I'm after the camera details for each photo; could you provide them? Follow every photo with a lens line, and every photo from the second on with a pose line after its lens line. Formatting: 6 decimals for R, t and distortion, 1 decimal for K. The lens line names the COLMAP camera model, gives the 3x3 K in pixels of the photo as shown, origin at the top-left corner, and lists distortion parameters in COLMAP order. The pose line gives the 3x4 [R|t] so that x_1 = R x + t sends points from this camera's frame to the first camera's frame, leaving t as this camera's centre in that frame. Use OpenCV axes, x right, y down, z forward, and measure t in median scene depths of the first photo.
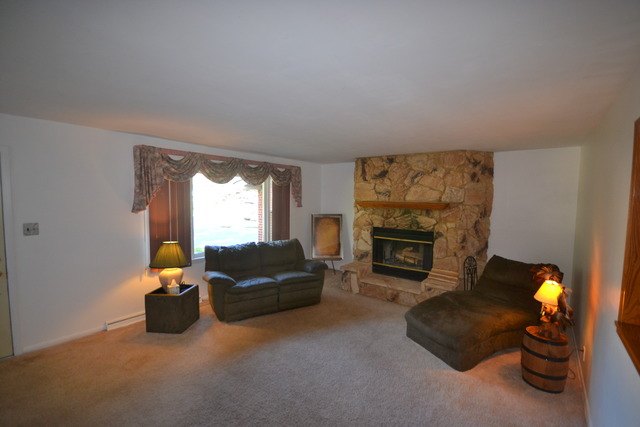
lens RADIAL K [[284.8, 0, 319.7], [0, 284.8, 217.5], [0, 0, 1]] dist [-0.001298, -0.000568]
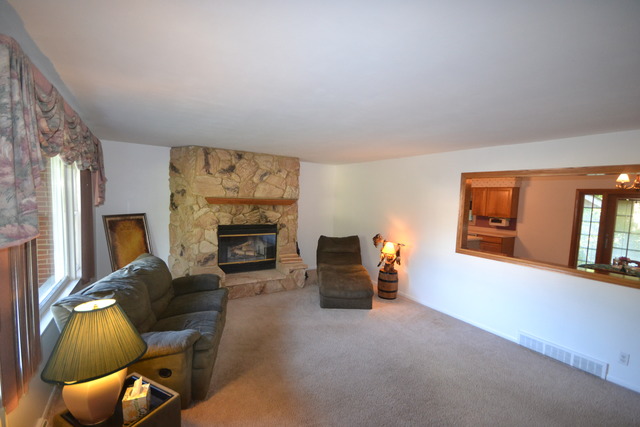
lens RADIAL K [[284.8, 0, 317.9], [0, 284.8, 215.3], [0, 0, 1]] dist [-0.001298, -0.000568]
pose [[0.354603, -0.067715, 0.932562, -0.589620], [0.032852, 0.997661, 0.059950, -0.046713], [-0.934440, 0.009378, 0.355998, 0.401454]]
